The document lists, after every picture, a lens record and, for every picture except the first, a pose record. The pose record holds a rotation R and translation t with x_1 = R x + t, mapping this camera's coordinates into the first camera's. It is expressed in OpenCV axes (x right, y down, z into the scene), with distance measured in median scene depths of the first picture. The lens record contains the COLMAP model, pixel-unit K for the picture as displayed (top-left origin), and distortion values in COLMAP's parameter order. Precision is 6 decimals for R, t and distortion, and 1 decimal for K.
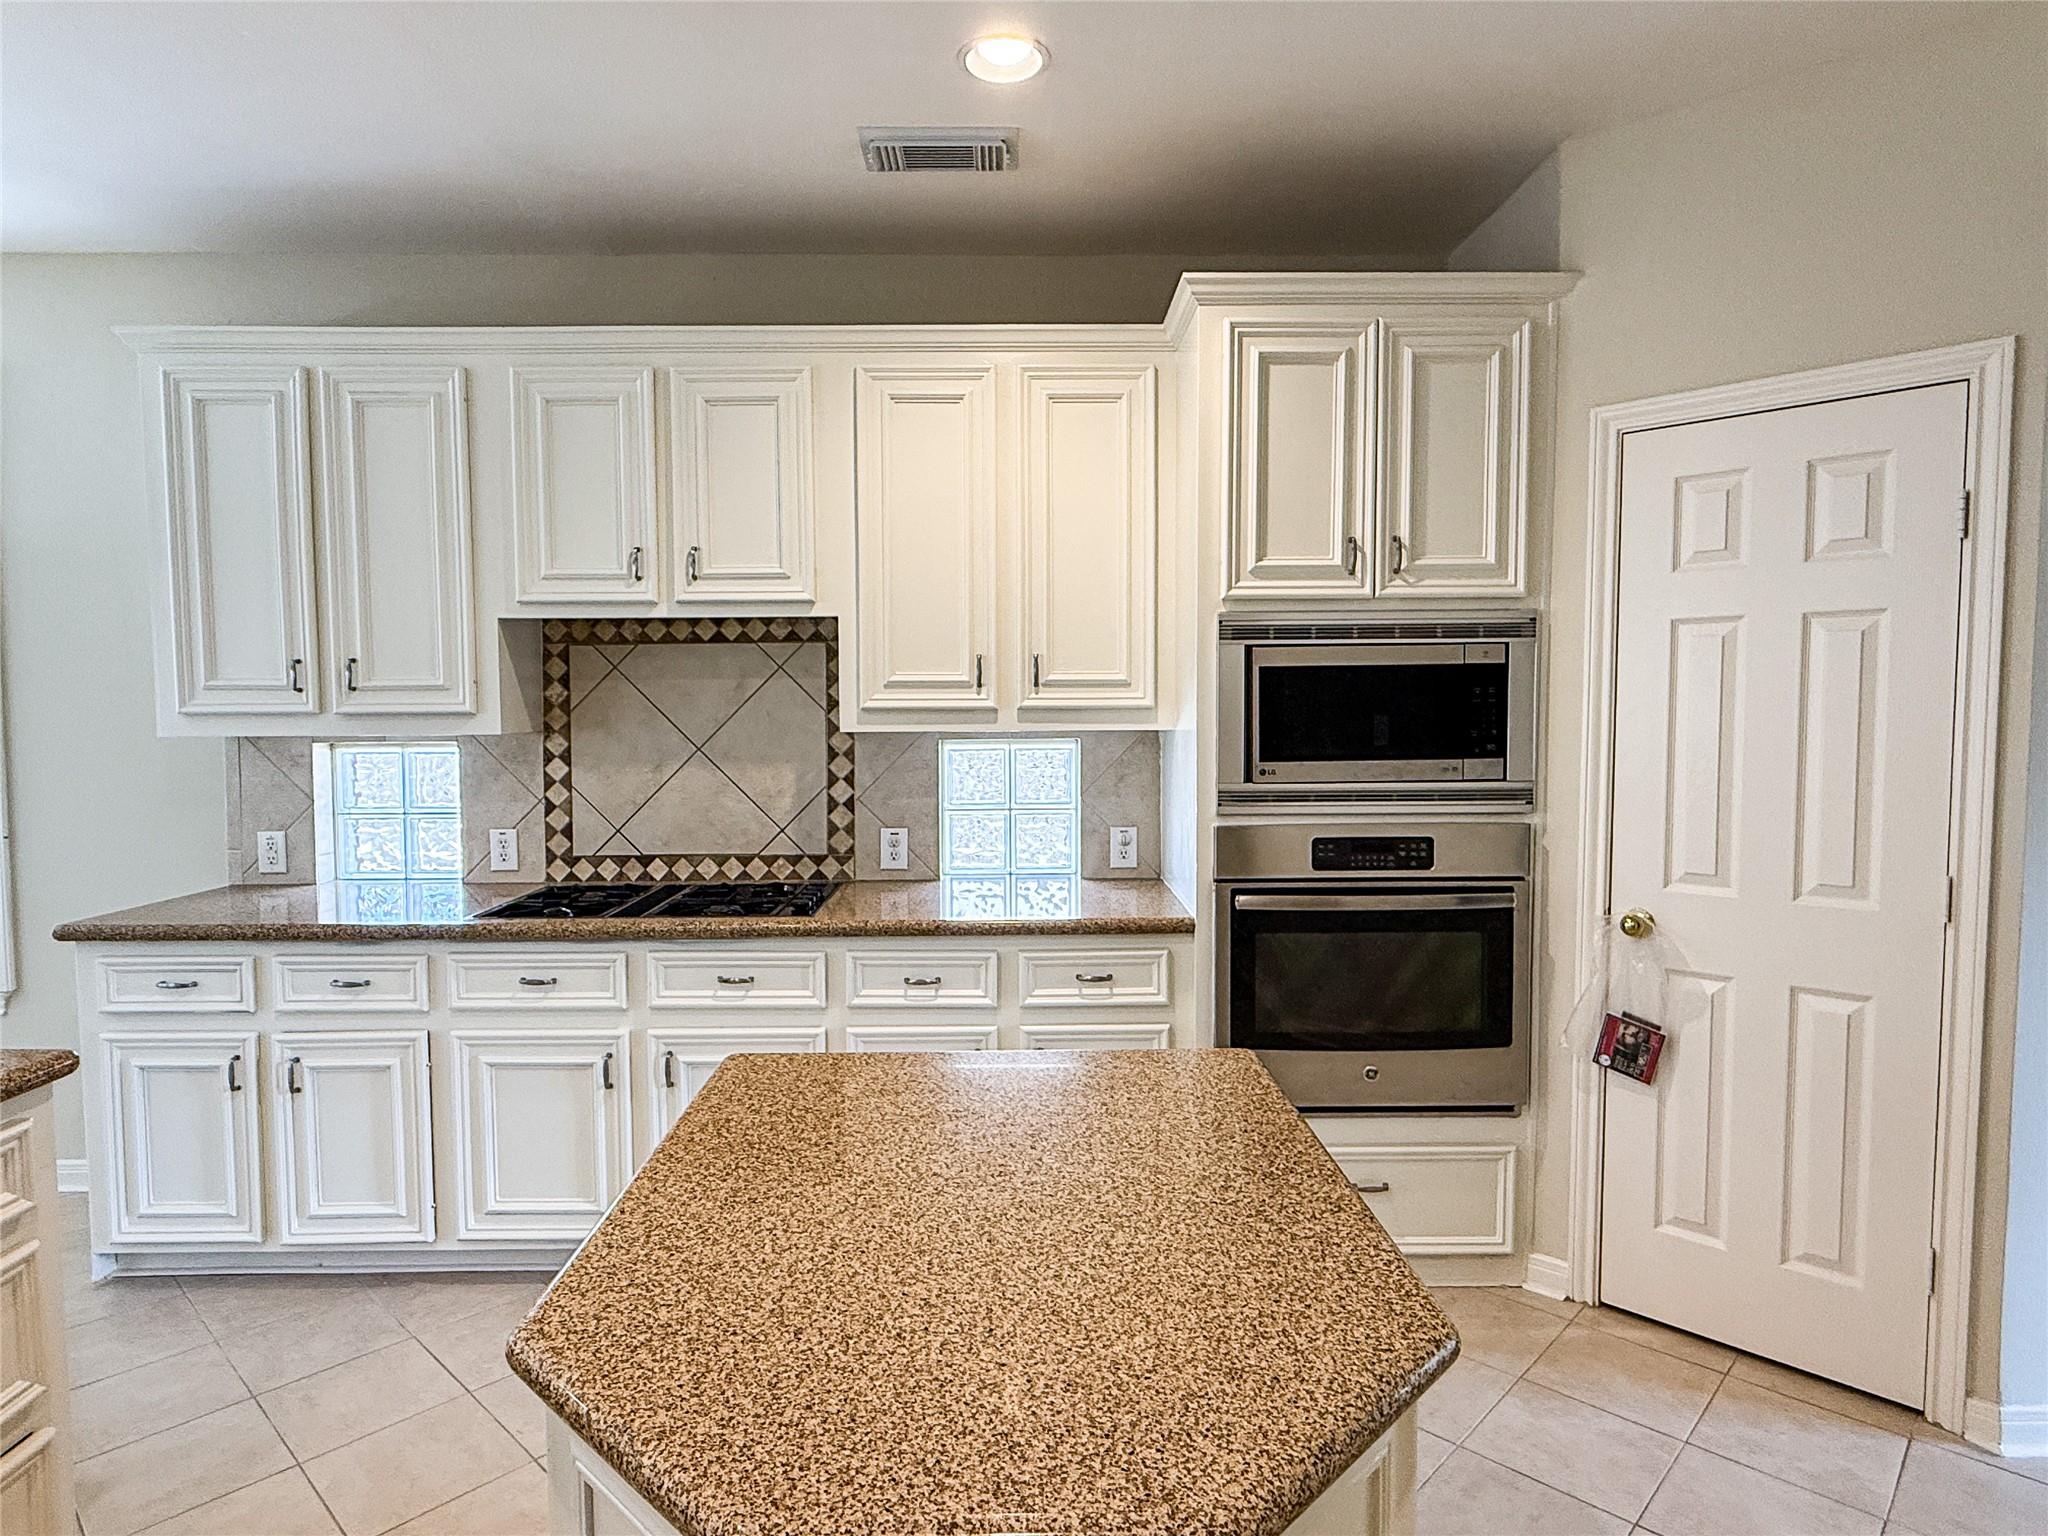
lens RADIAL K [[1140.2, 0, 1031.3], [0, 1140.2, 762.6], [0, 0, 1]] dist [0.001522, 0.003415]
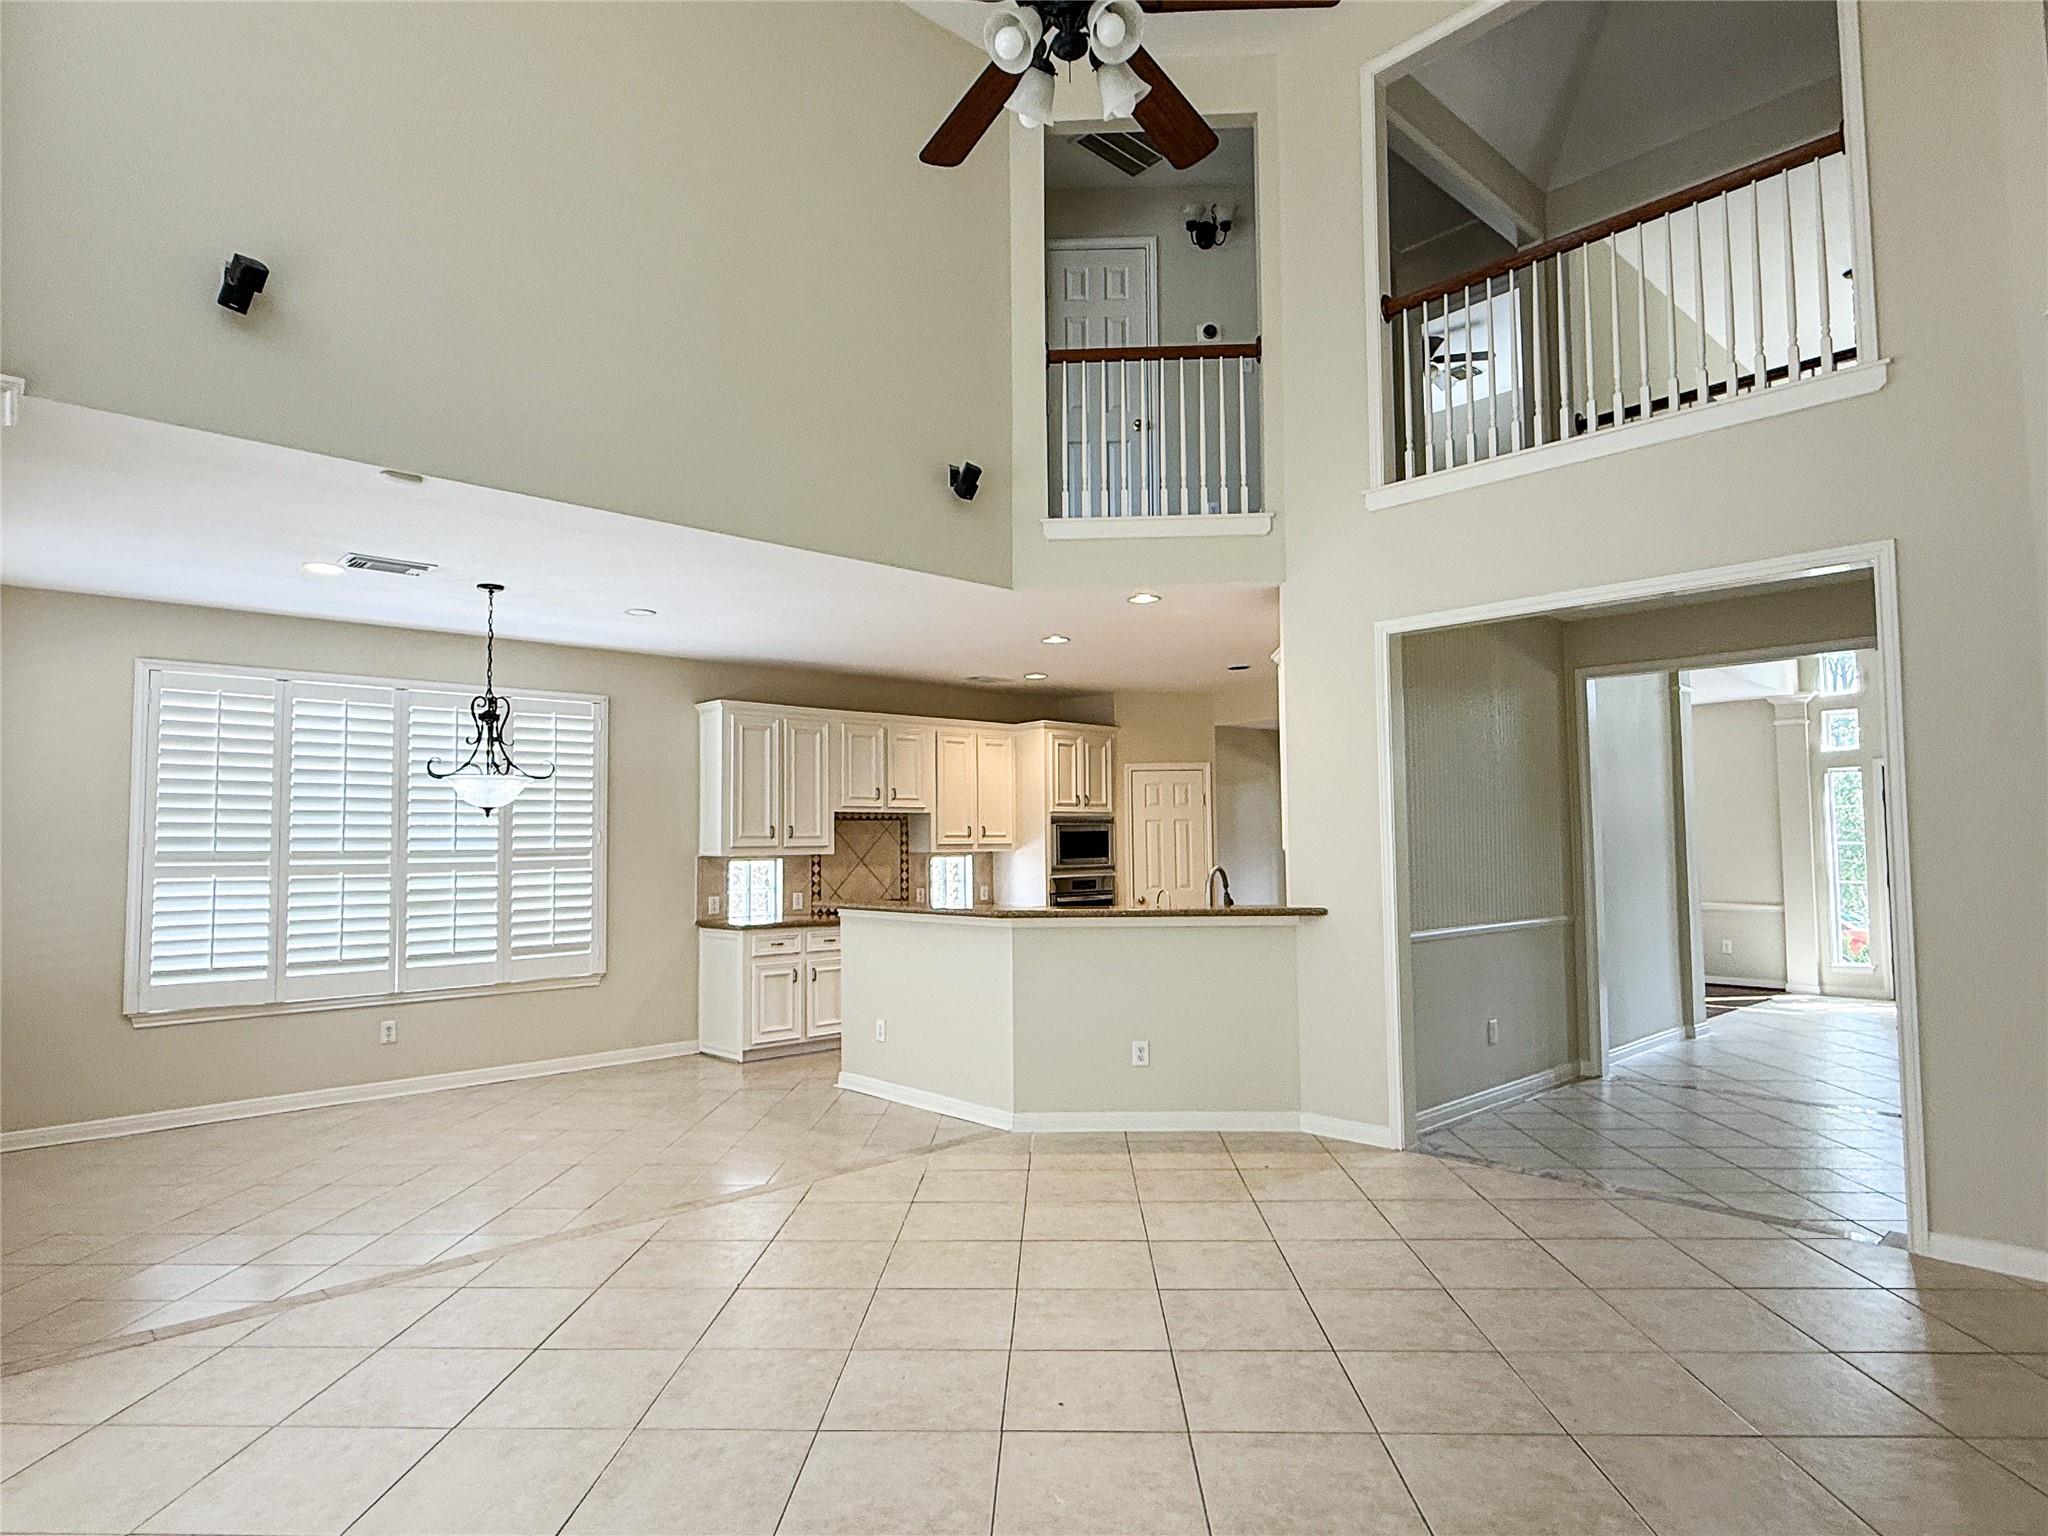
lens RADIAL K [[1140.2, 0, 1009.6], [0, 1140.2, 779.2], [0, 0, 1]] dist [0.001522, 0.003415]
pose [[0.752743, 0.035924, 0.657334, -2.081328], [0.043351, 0.993638, -0.103947, 0.106409], [-0.656886, 0.106741, 0.746396, -1.429132]]
